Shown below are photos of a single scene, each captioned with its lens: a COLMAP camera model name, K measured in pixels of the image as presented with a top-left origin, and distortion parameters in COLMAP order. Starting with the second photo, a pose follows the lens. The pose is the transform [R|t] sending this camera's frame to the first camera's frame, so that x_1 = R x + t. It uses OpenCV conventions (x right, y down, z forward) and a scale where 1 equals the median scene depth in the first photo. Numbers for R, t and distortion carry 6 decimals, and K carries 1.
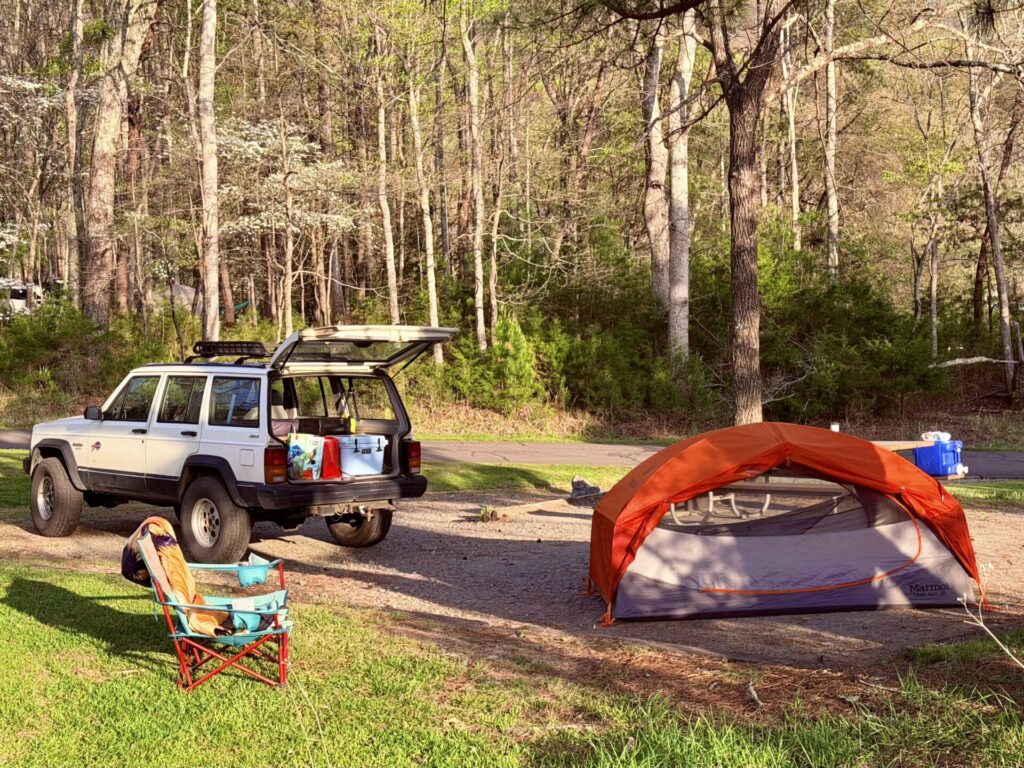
lens RADIAL K [[1436.6, 0, 511.5], [0, 1436.6, 384.8], [0, 0, 1]] dist [-0.015098, 0.000000]
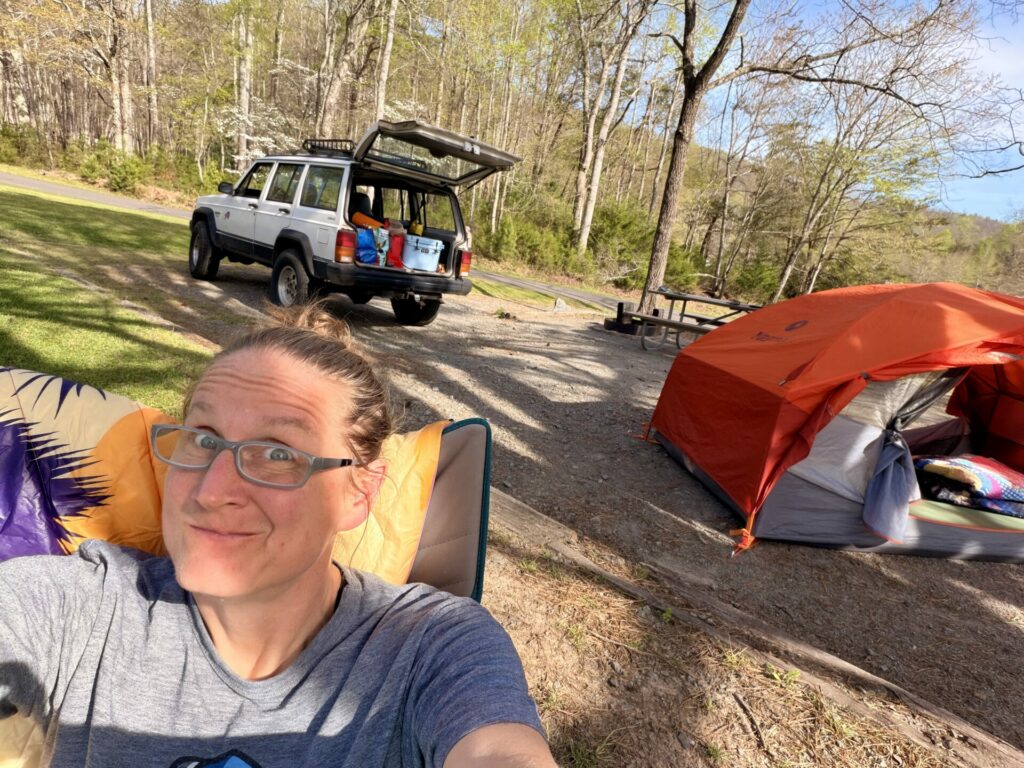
lens RADIAL K [[602.2, 0, 507.5], [0, 602.2, 382.5], [0, 0, 1]] dist [-0.008124, -0.000807]
pose [[0.984033, 0.170594, 0.050766, -0.038610], [-0.177468, 0.962175, 0.206697, 0.035089], [-0.013584, -0.212406, 0.977087, 0.465024]]
